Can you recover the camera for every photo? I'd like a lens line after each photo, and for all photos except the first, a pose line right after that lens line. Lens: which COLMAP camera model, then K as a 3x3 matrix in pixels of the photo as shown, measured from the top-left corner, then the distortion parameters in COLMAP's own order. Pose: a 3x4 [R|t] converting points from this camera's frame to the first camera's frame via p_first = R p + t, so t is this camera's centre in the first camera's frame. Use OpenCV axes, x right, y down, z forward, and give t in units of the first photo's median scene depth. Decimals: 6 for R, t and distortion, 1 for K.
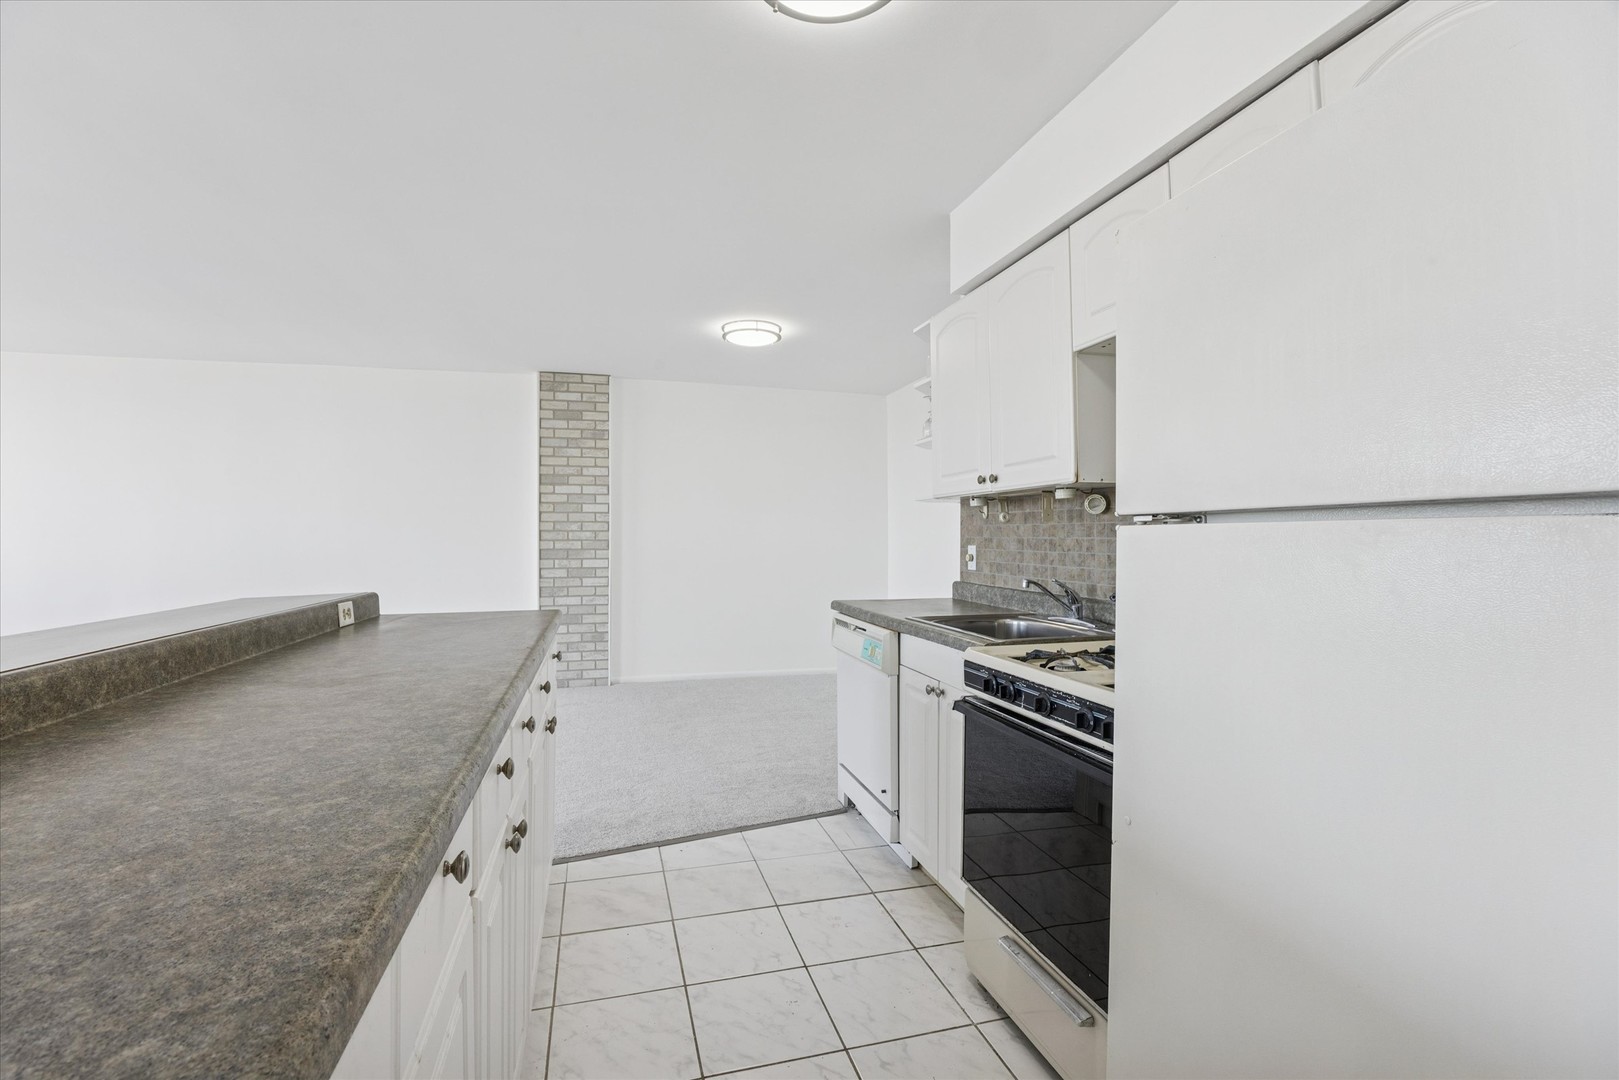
lens RADIAL K [[625.0, 0, 802.3], [0, 625.0, 540.2], [0, 0, 1]] dist [-0.001730, -0.000141]
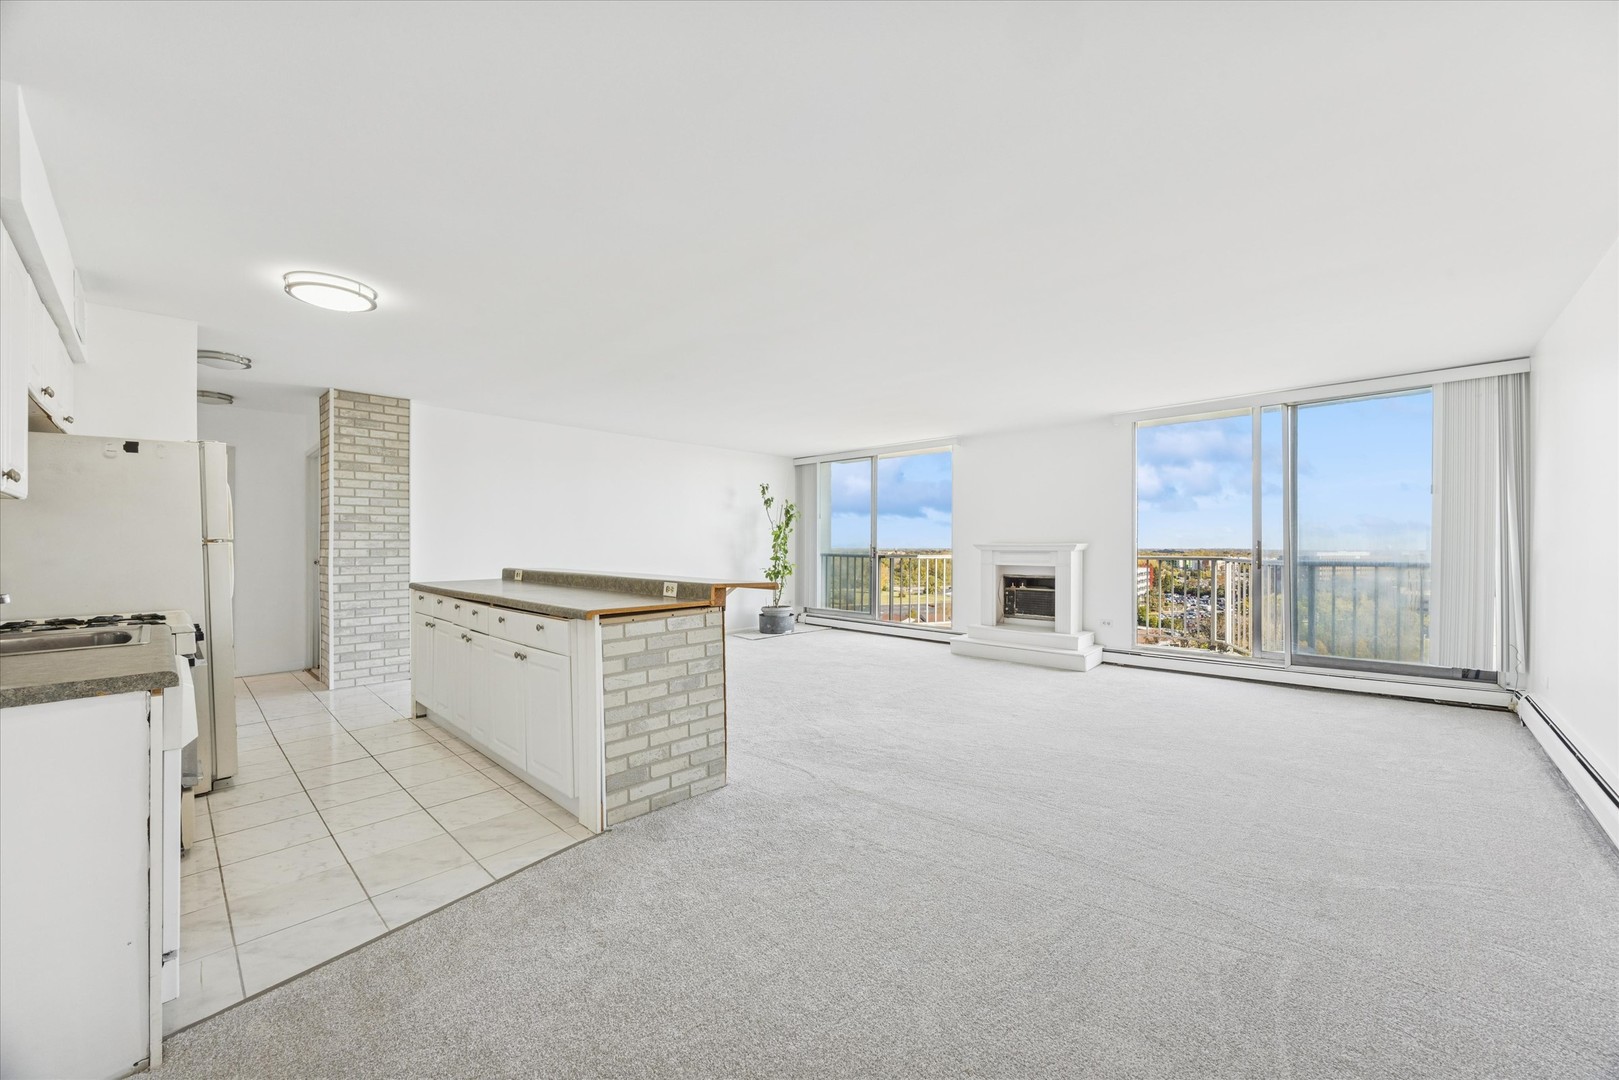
lens RADIAL K [[625.0, 0, 815.8], [0, 625.0, 545.5], [0, 0, 1]] dist [-0.001730, -0.000141]
pose [[-0.872846, 0.005871, -0.487960, -0.182318], [0.002409, 0.999967, 0.007723, -0.009878], [0.487990, 0.005565, -0.872832, 1.893588]]
